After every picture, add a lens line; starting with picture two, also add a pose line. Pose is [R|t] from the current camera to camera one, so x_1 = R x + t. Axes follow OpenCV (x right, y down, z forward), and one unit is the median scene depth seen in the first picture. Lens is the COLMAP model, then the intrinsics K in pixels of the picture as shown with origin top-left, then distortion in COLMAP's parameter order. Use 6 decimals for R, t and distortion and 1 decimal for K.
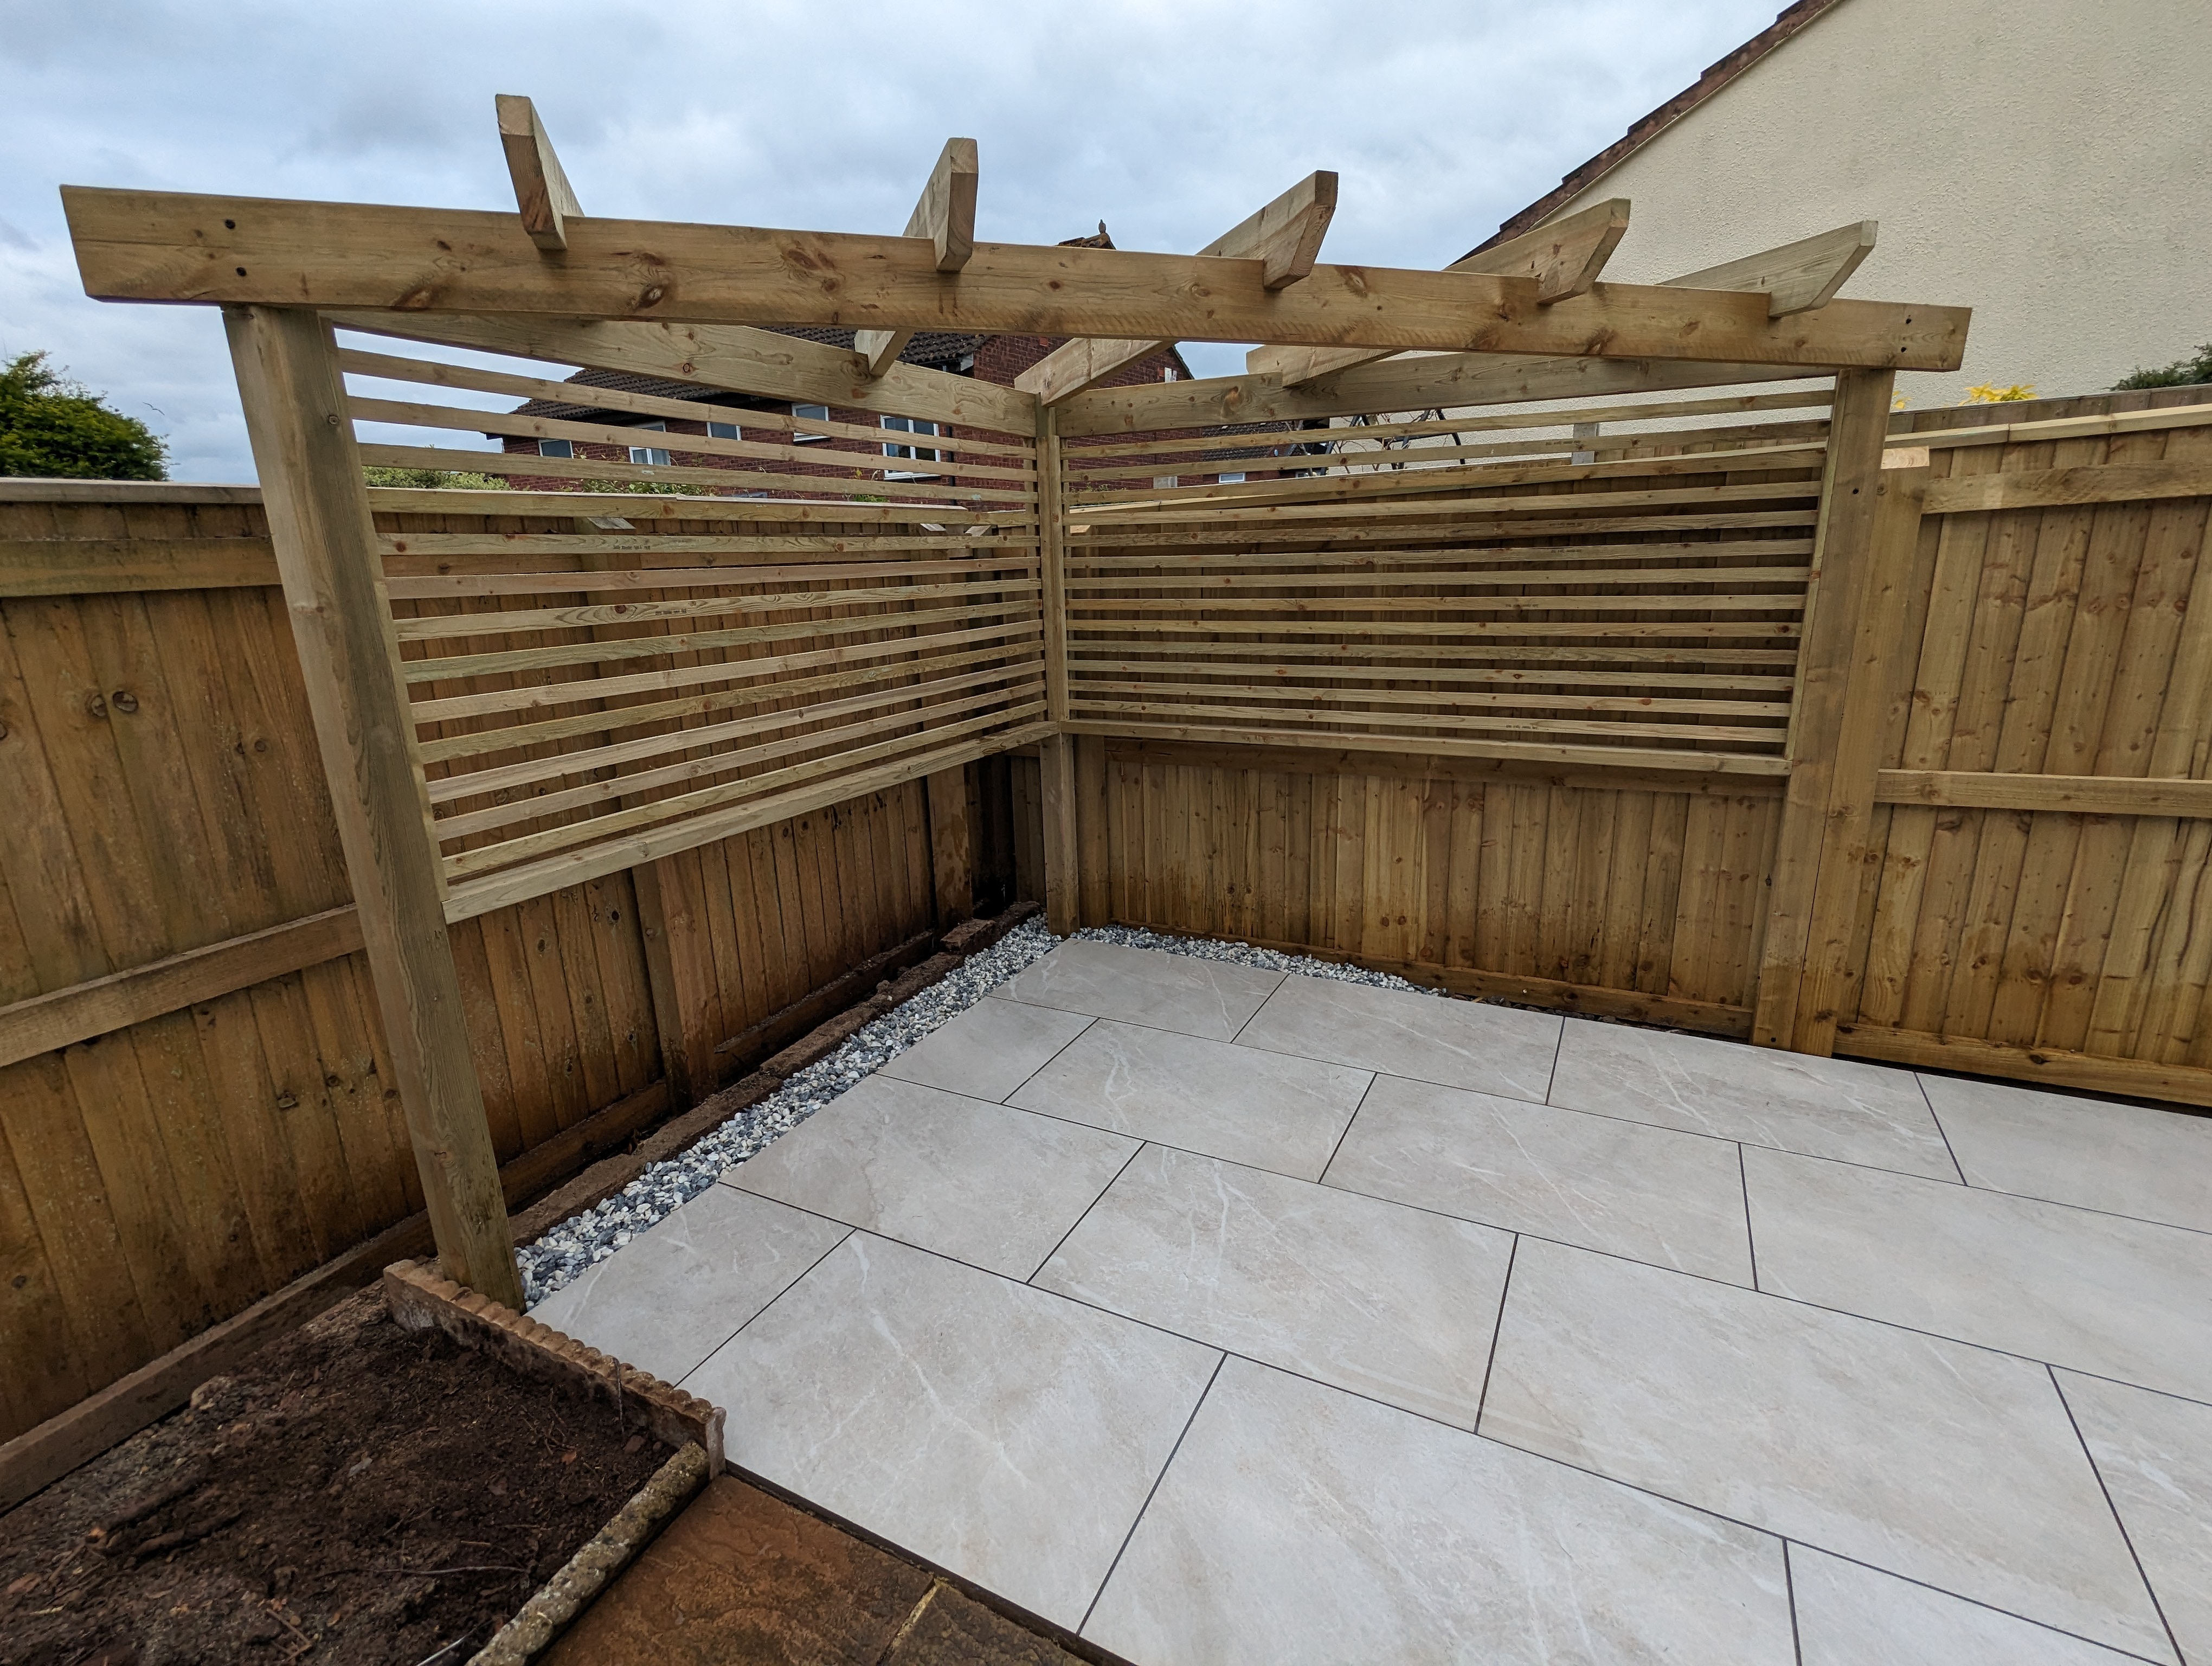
lens RADIAL K [[1049.3, 0, 1102.7], [0, 1049.3, 839.9], [0, 0, 1]] dist [-0.006053, 0.004282]
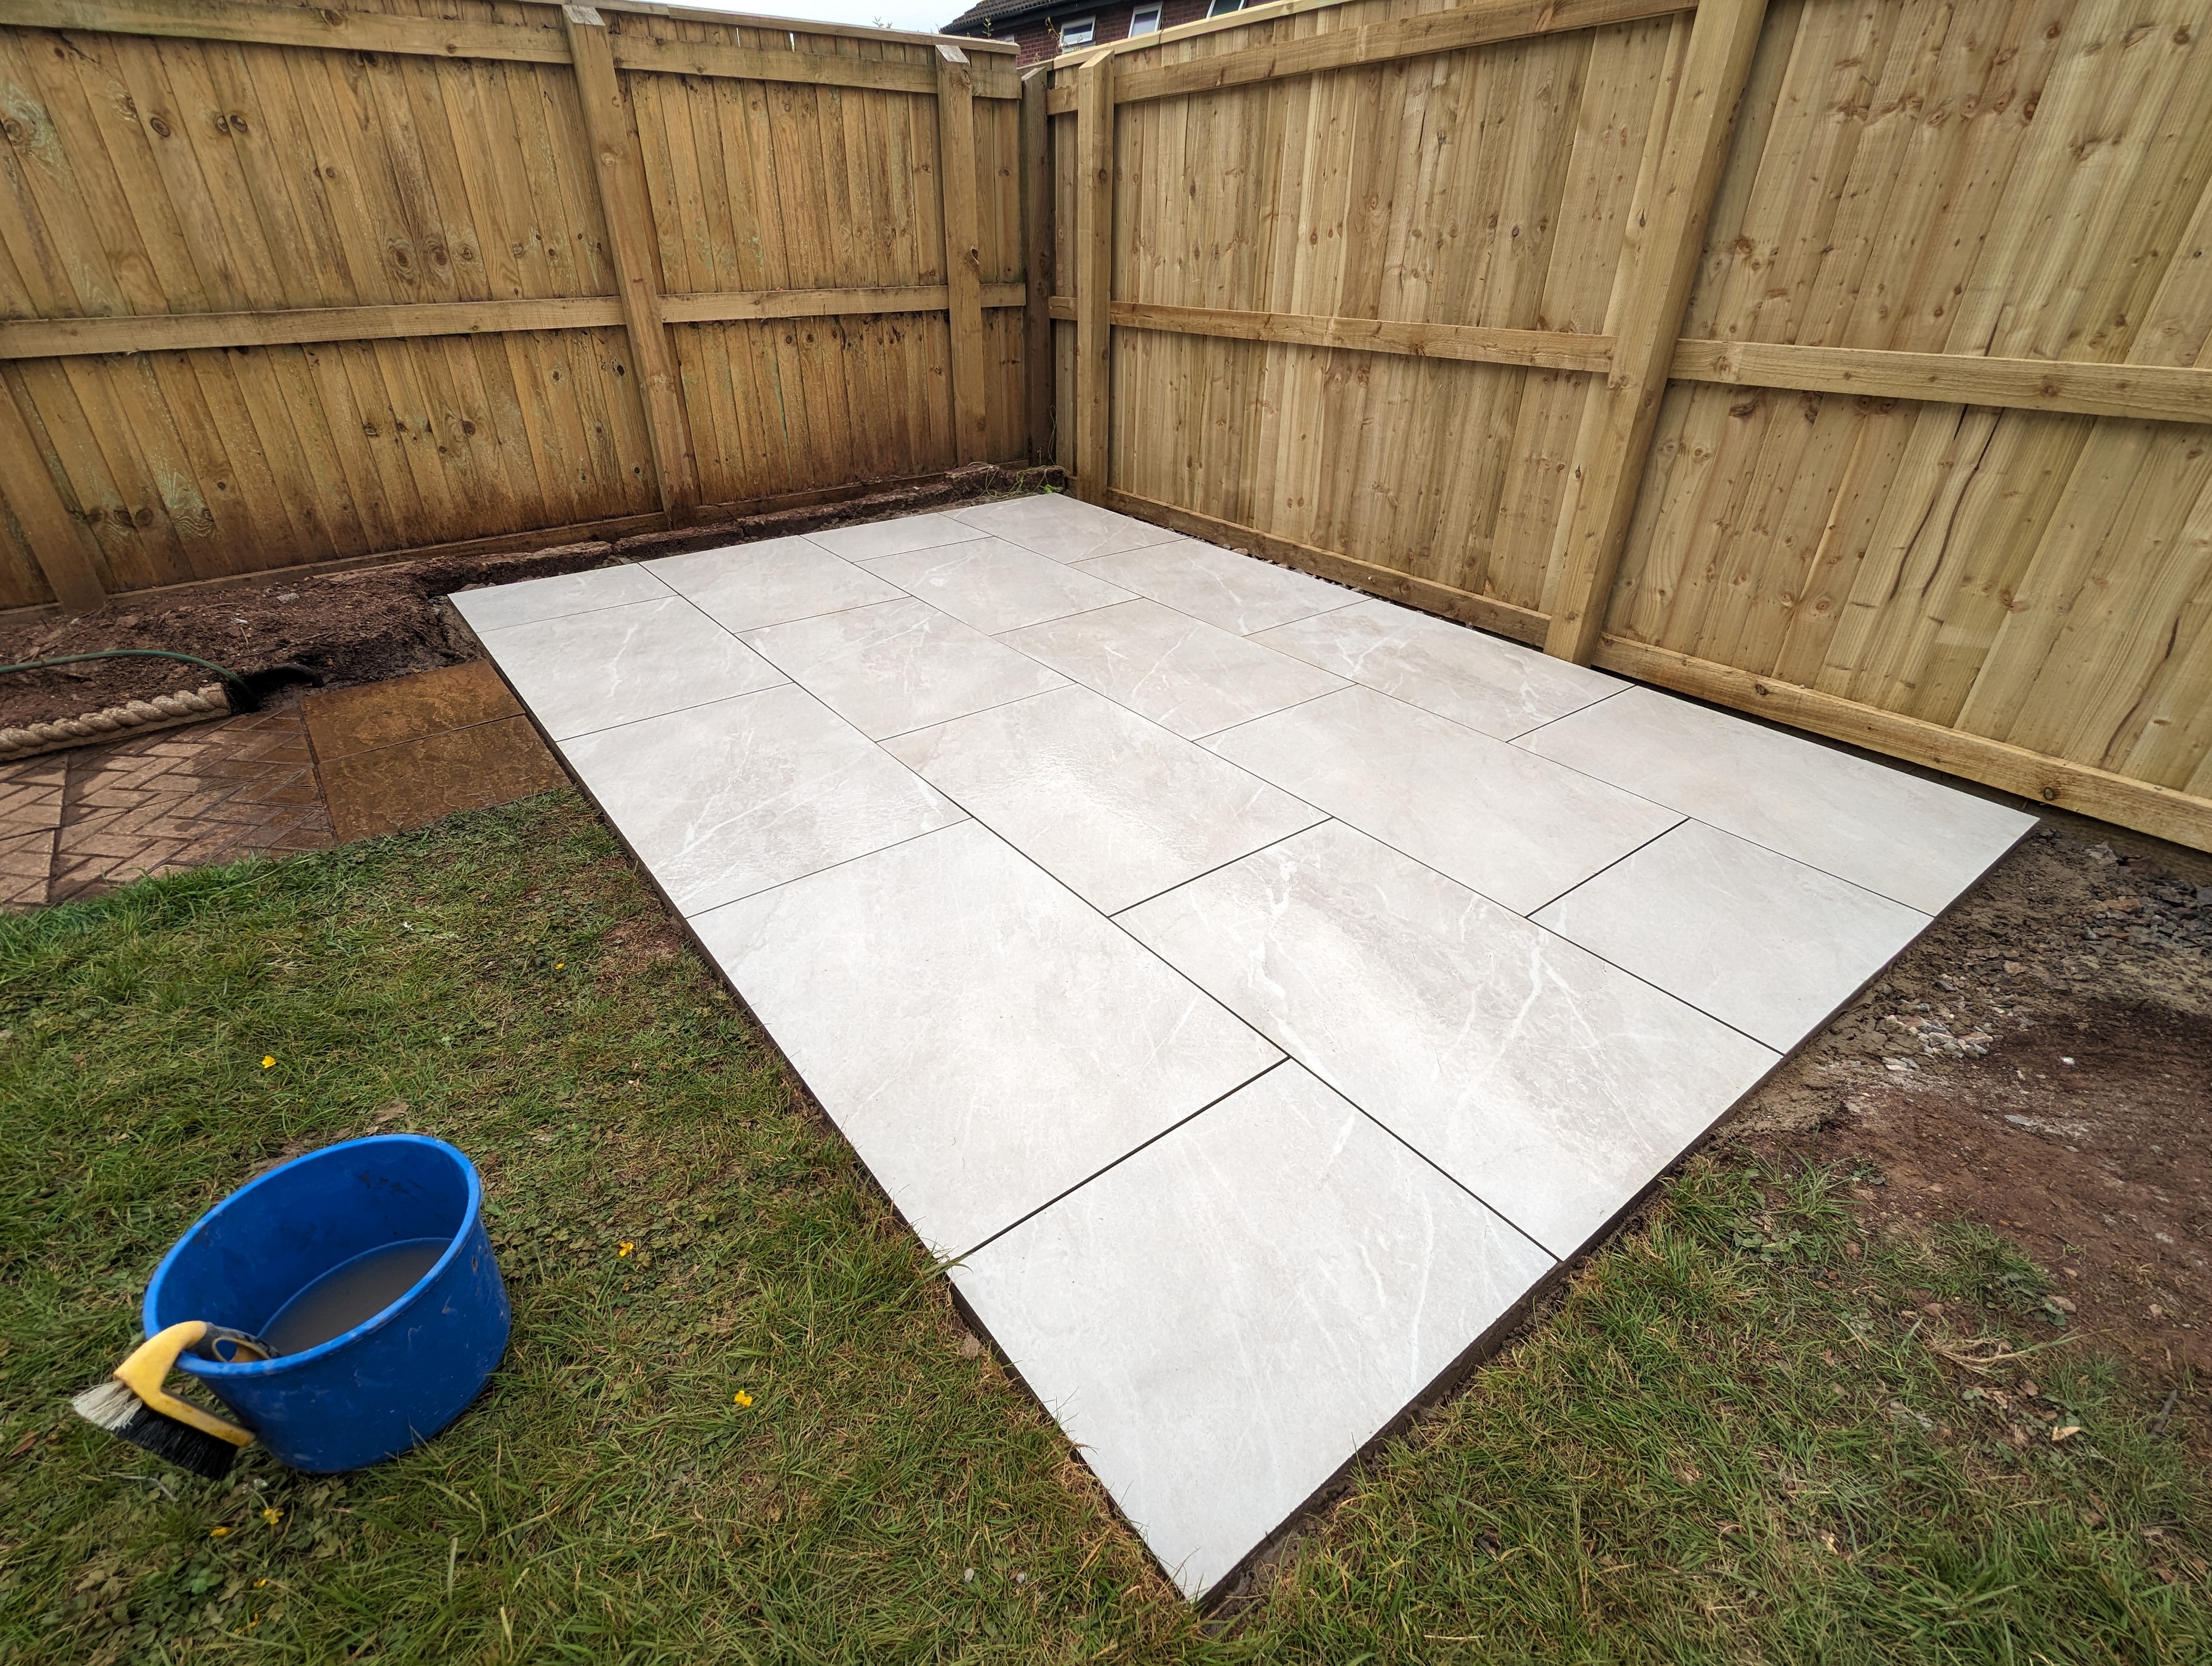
lens RADIAL K [[1049.8, 0, 1104.7], [0, 1049.8, 839.5], [0, 0, 1]] dist [-0.001638, 0.000281]
pose [[0.905067, 0.253471, -0.341476, 0.695647], [-0.151675, 0.942555, 0.297631, 0.141997], [0.397301, -0.217583, 0.891521, -0.085926]]
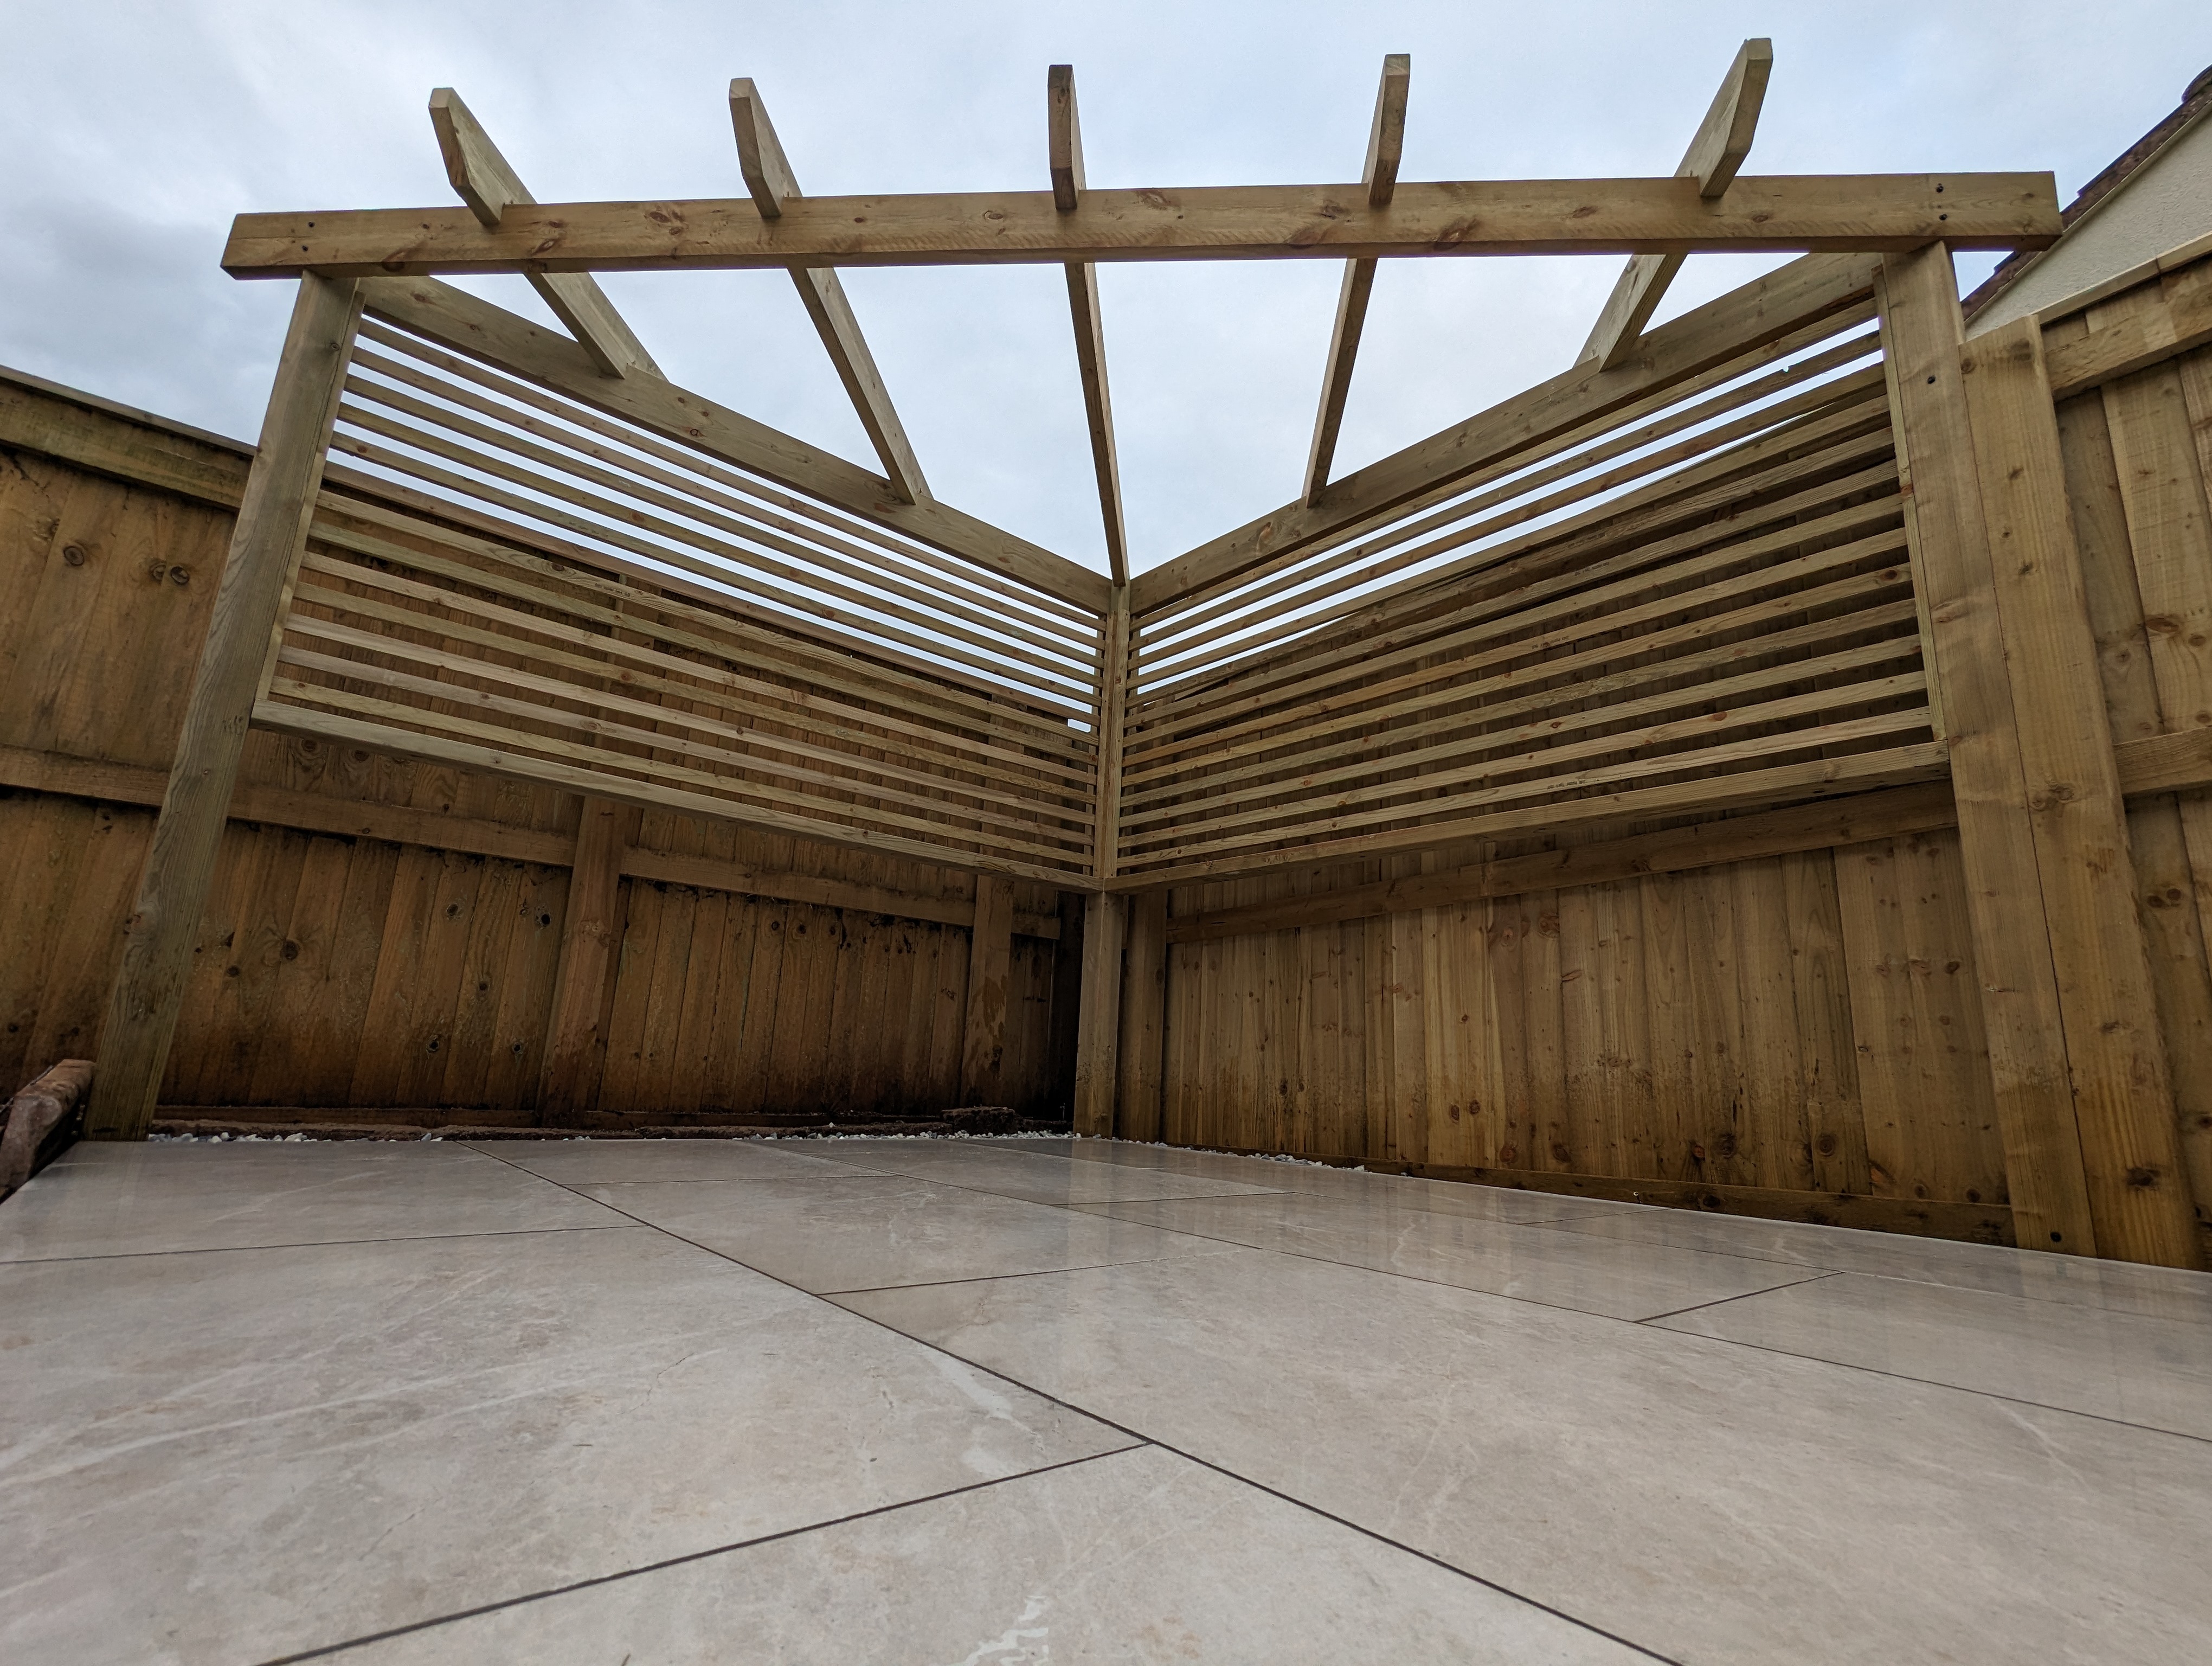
lens RADIAL K [[1049.8, 0, 1104.7], [0, 1049.8, 839.5], [0, 0, 1]] dist [-0.001638, 0.000281]
pose [[0.920280, -0.012426, -0.391063, 0.426475], [-0.175942, 0.879596, -0.441990, 0.350727], [0.349469, 0.475559, 0.807289, 0.319879]]
